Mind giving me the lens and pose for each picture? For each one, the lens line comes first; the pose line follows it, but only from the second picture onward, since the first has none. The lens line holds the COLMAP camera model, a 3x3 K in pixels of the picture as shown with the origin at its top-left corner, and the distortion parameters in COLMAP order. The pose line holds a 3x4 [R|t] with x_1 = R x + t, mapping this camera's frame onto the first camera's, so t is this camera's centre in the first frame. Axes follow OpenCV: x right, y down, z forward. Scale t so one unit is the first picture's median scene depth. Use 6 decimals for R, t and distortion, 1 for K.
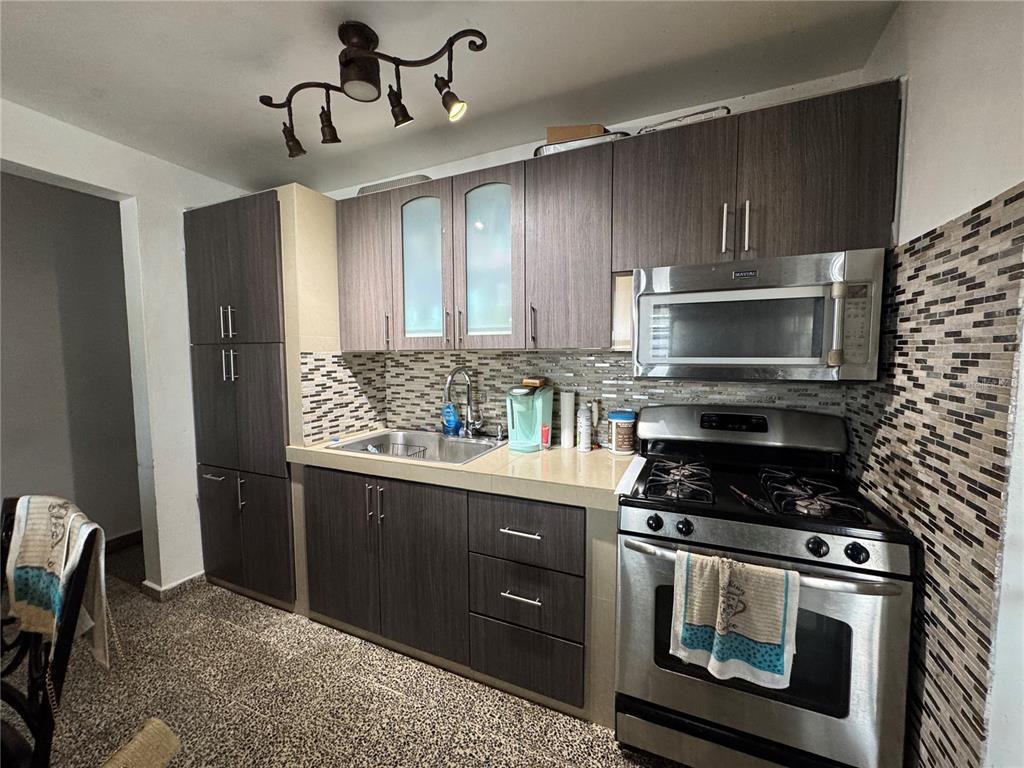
lens RADIAL K [[411.5, 0, 512.0], [0, 411.5, 382.7], [0, 0, 1]] dist [-0.002813, 0.000089]
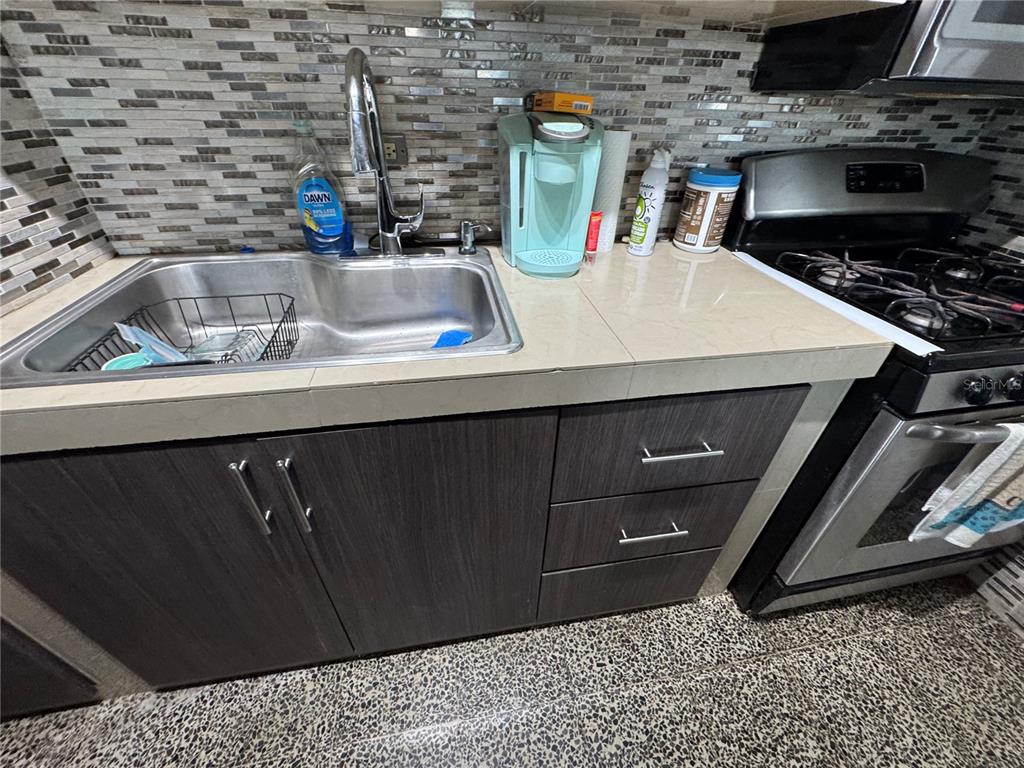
lens RADIAL K [[411.5, 0, 512.0], [0, 411.5, 382.7], [0, 0, 1]] dist [-0.002813, 0.000089]
pose [[0.829385, -0.305649, 0.467653, -0.258725], [0.015136, 0.849057, 0.528085, 0.016735], [-0.558472, -0.430907, 0.708821, 0.574898]]
